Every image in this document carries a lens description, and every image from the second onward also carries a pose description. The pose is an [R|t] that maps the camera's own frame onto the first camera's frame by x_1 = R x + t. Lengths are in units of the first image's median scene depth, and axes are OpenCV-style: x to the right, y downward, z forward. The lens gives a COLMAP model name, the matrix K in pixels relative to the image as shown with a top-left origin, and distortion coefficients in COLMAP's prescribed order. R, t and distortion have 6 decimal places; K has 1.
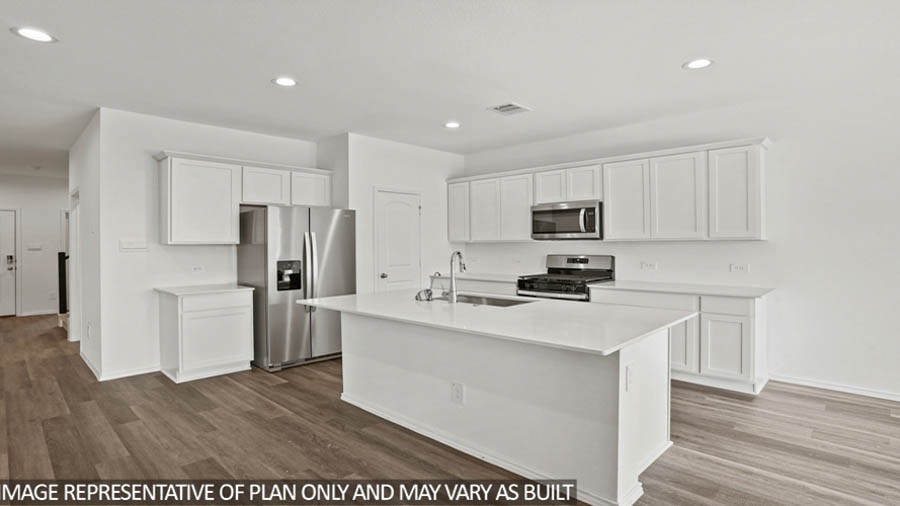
lens RADIAL K [[448.4, 0, 450.4], [0, 448.4, 248.9], [0, 0, 1]] dist [-0.000284, -0.000176]
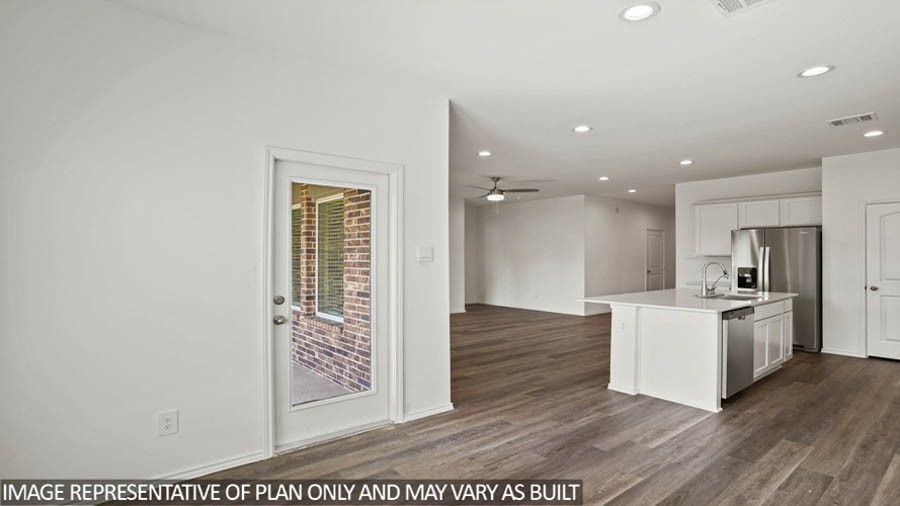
lens RADIAL K [[448.4, 0, 450.5], [0, 448.4, 254.0], [0, 0, 1]] dist [-0.000284, -0.000176]
pose [[-0.106504, 0.004853, -0.994300, 1.772193], [-0.008005, 0.999951, 0.005738, -0.027323], [0.994280, 0.008570, -0.106460, 0.345888]]
